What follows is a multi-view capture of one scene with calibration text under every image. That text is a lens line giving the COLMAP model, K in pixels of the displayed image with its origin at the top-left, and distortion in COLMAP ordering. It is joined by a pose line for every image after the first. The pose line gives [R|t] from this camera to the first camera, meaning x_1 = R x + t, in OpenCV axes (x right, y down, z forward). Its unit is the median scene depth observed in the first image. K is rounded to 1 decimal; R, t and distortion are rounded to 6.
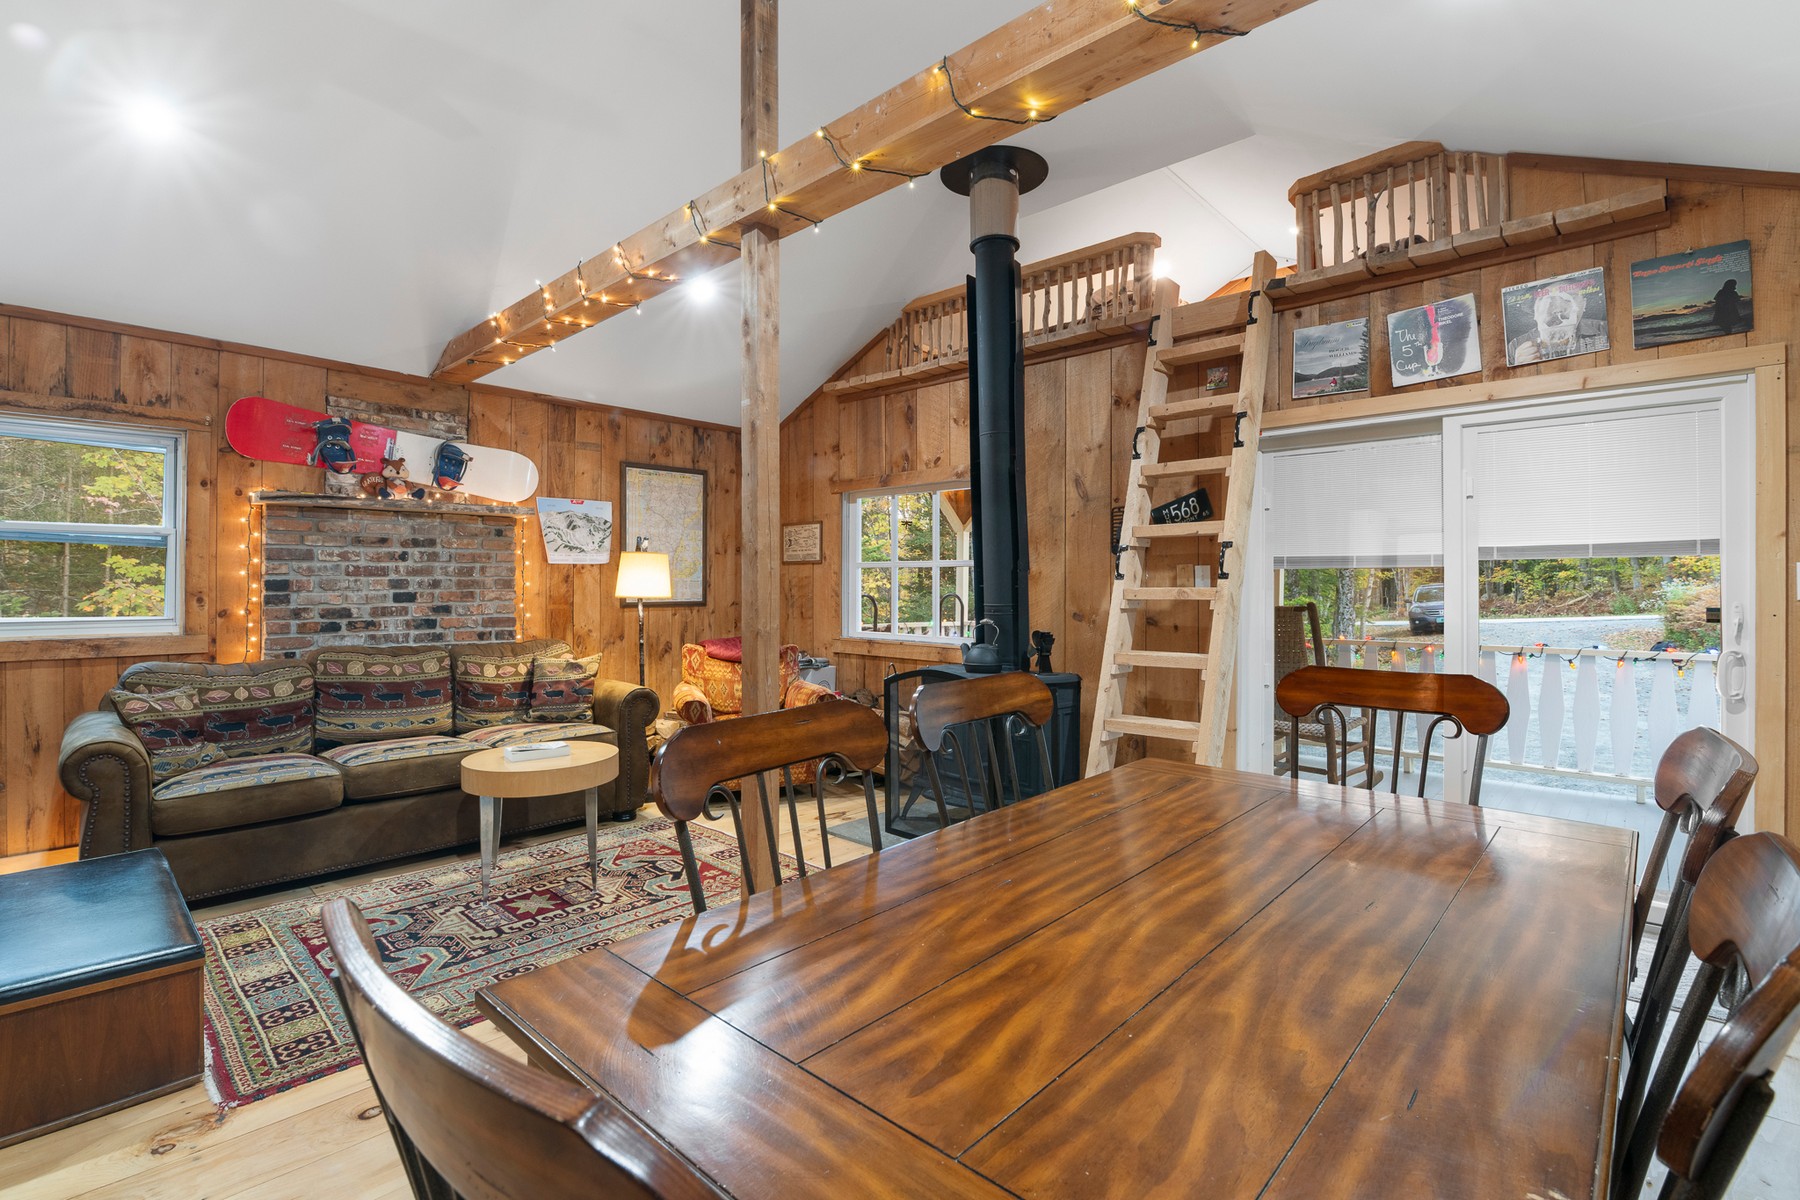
lens RADIAL K [[830.7, 0, 896.5], [0, 830.7, 578.8], [0, 0, 1]] dist [-0.017918, 0.000413]
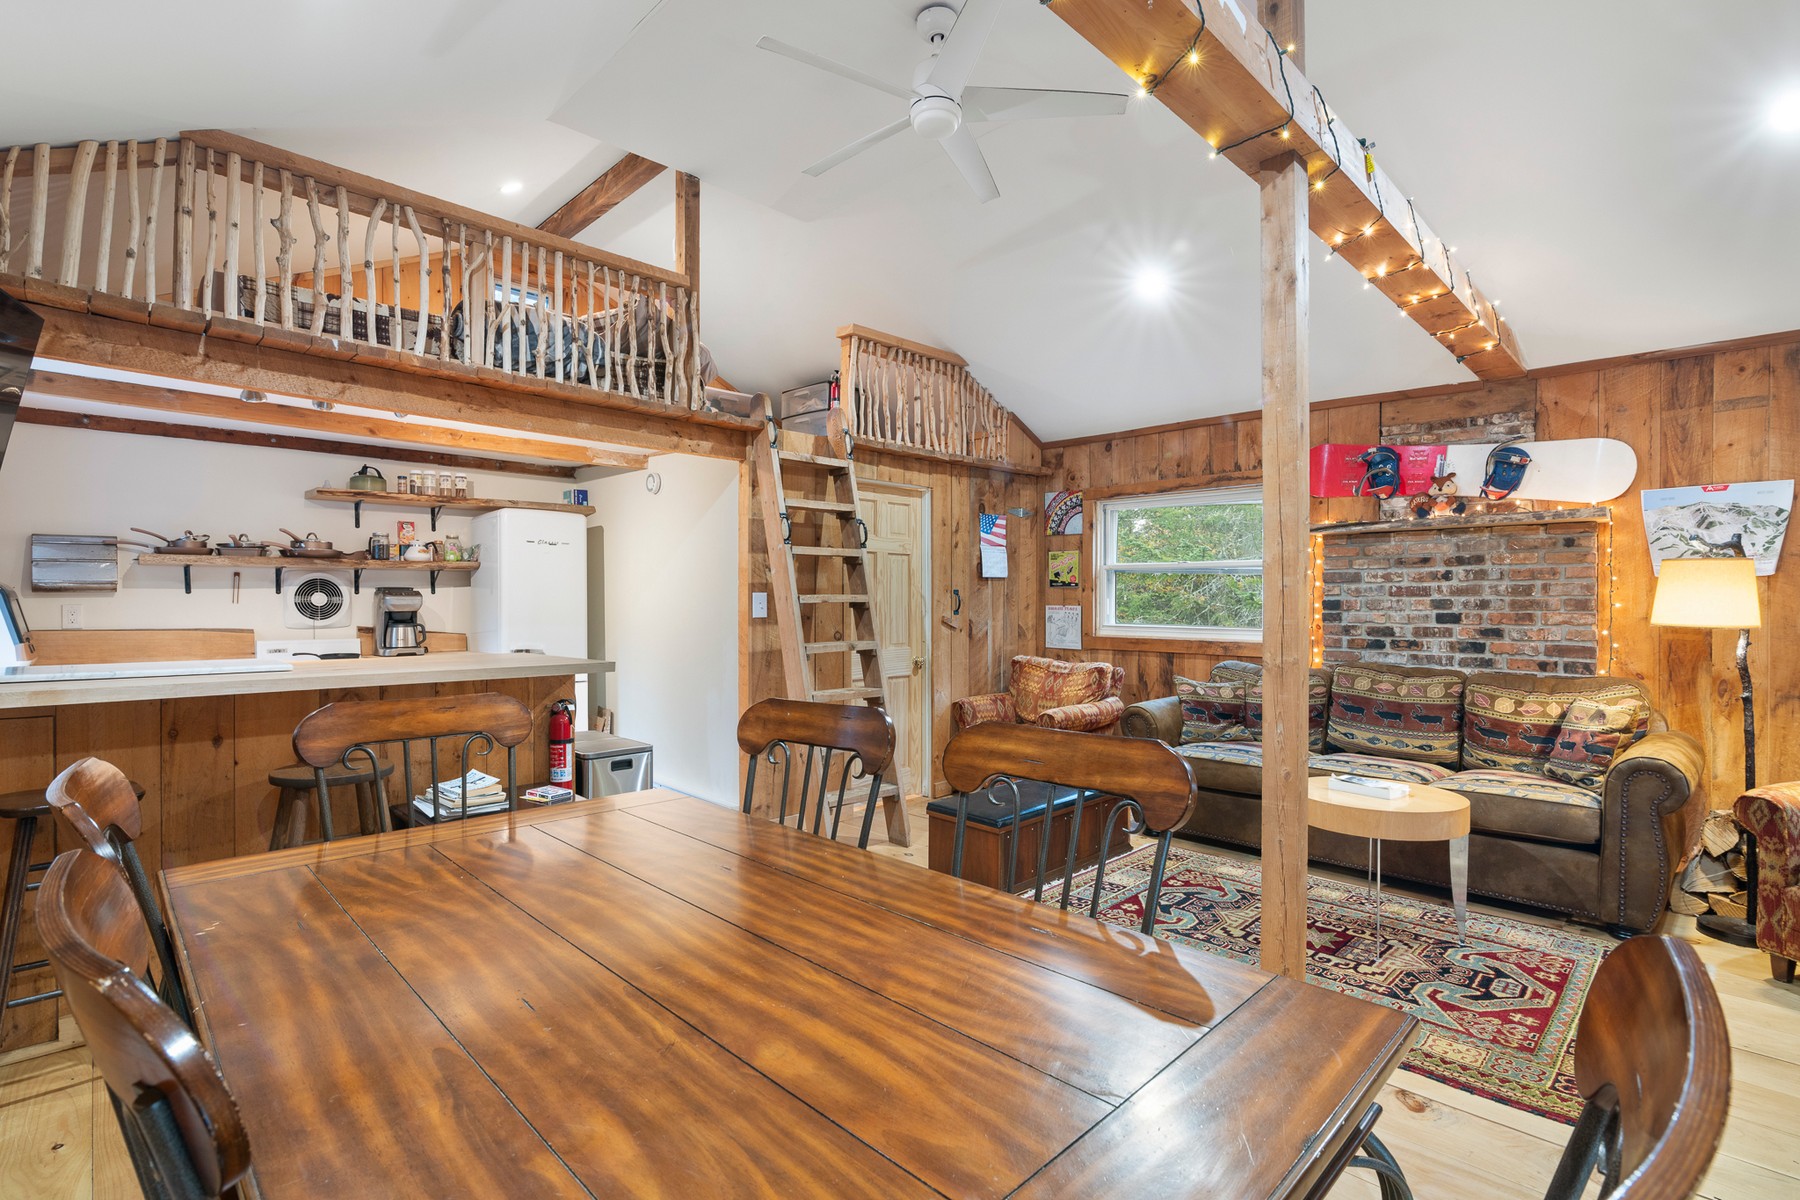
lens RADIAL K [[835.6, 0, 895.5], [0, 835.6, 602.5], [0, 0, 1]] dist [-0.019676, 0.000950]
pose [[-0.037697, 0.002432, -0.999286, 0.398597], [0.002298, 0.999995, 0.002347, 0.000381], [0.999287, -0.002208, -0.037702, 0.403515]]
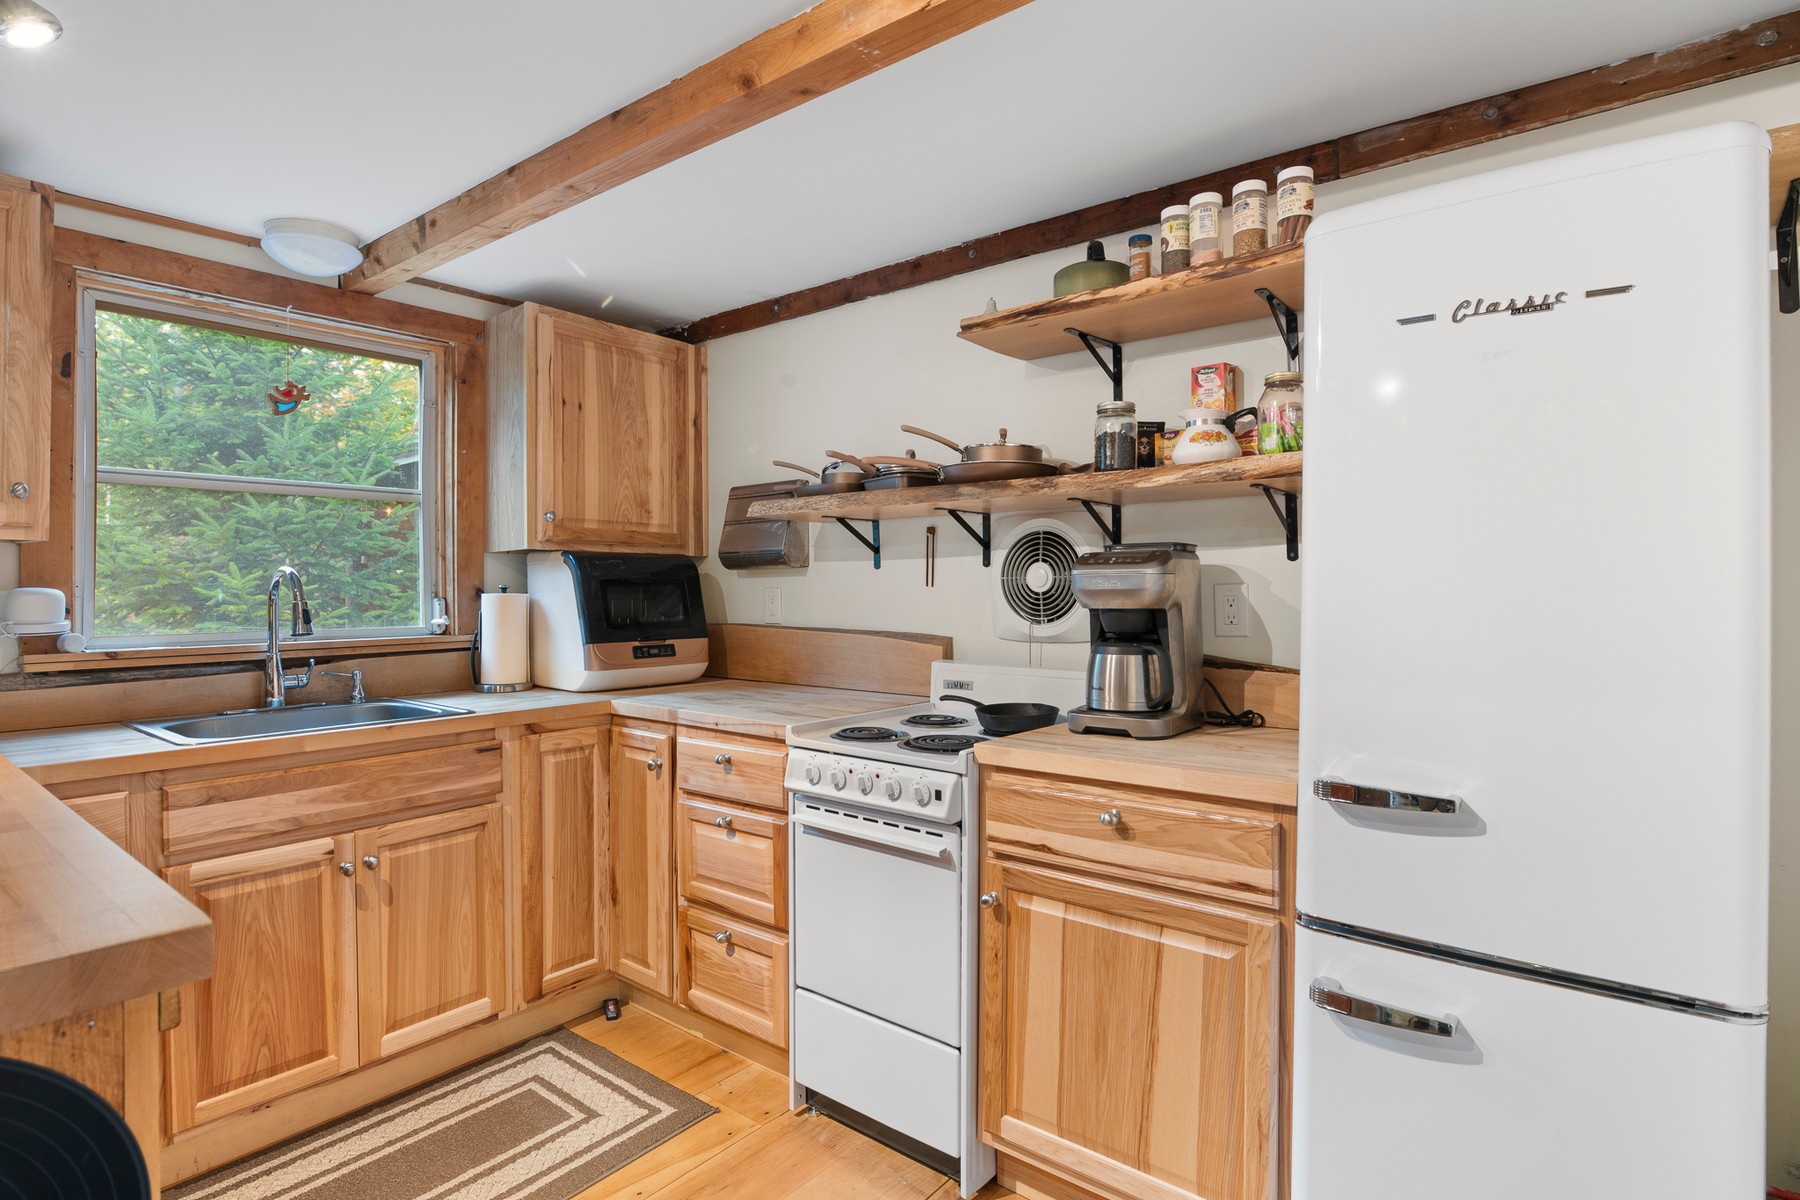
lens RADIAL K [[909.4, 0, 901.7], [0, 909.4, 583.4], [0, 0, 1]] dist [-0.011848, 0.000082]
pose [[-0.996228, 0.001462, -0.086758, -0.562852], [0.001792, 0.999991, -0.003727, 0.002469], [0.086752, -0.003869, -0.996222, 0.122570]]
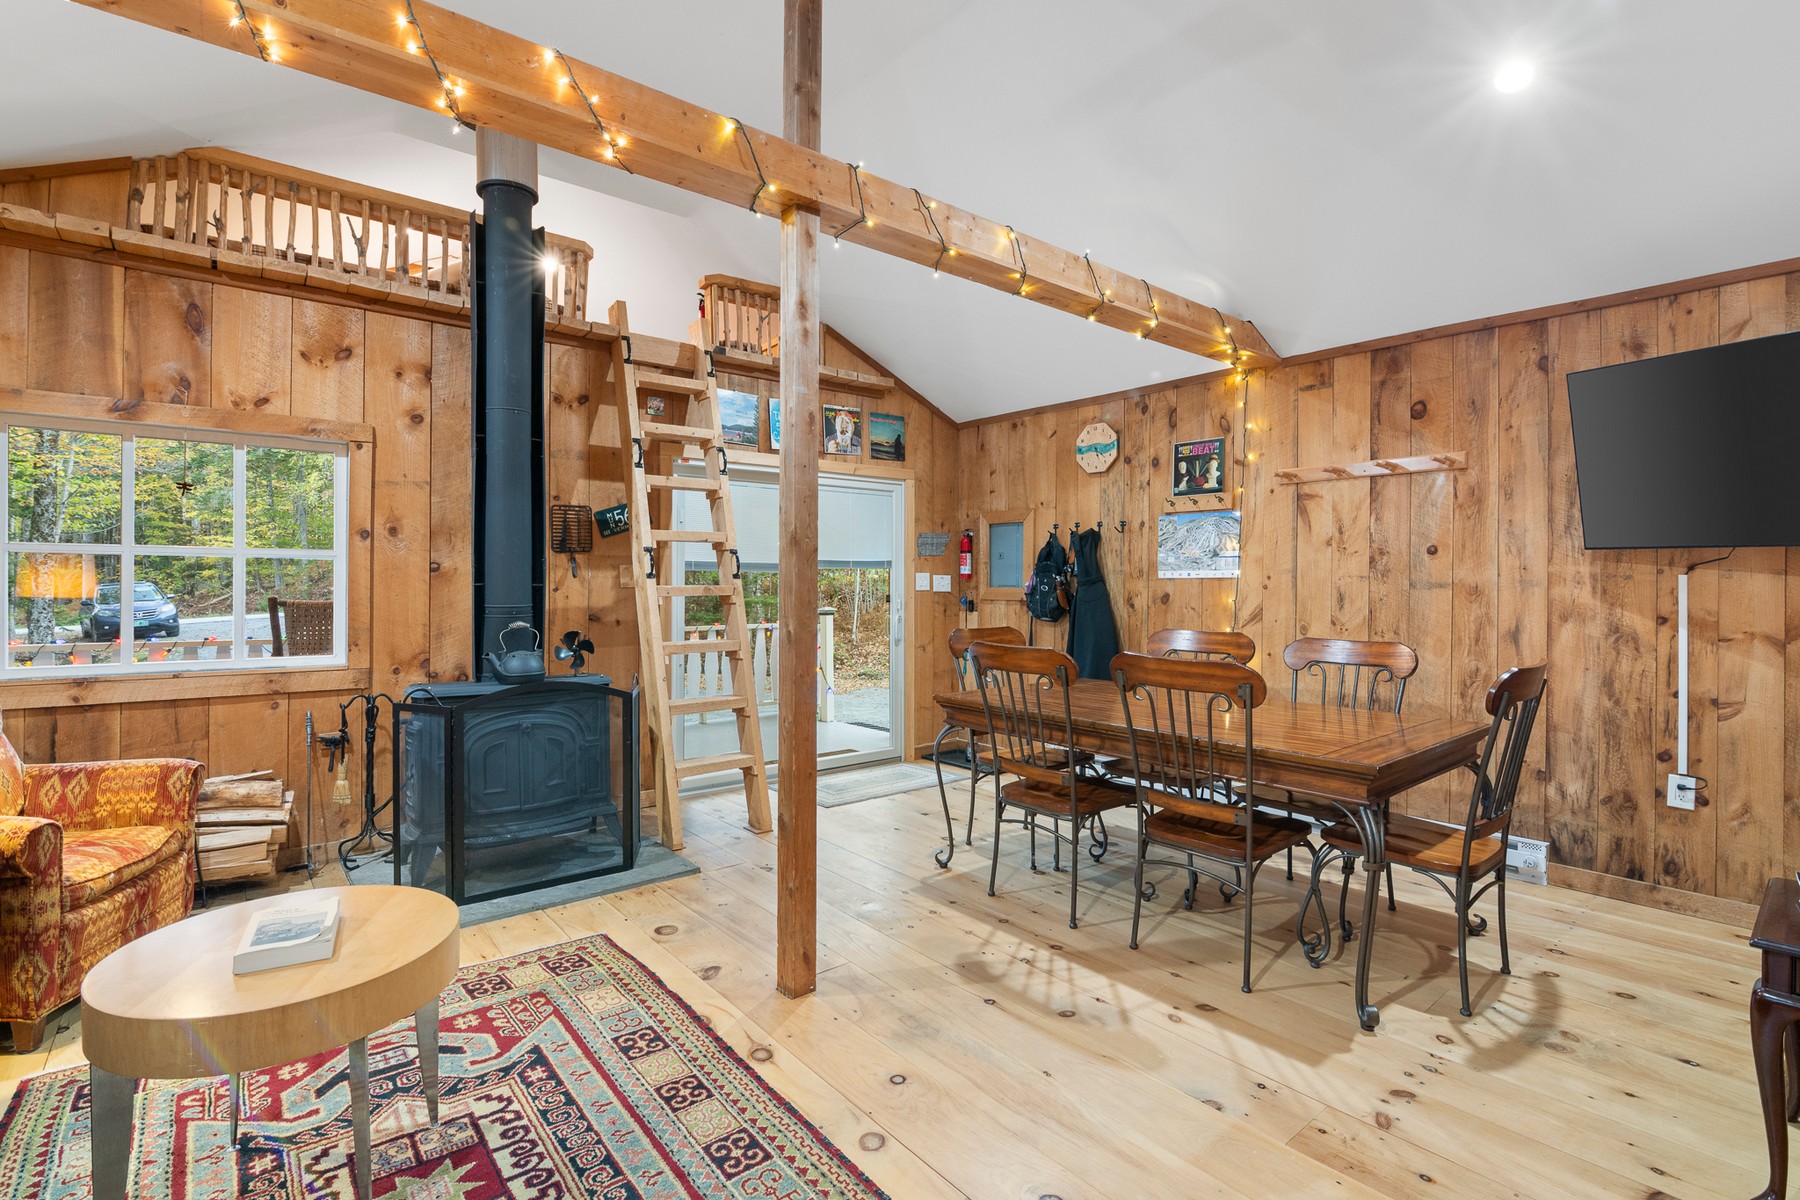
lens RADIAL K [[840.9, 0, 893.6], [0, 840.9, 577.1], [0, 0, 1]] dist [-0.015975, 0.000320]
pose [[0.128186, 0.007843, 0.991719, -0.681419], [-0.007486, 0.999948, -0.006941, 0.003925], [-0.991722, -0.006534, 0.128238, 0.472833]]
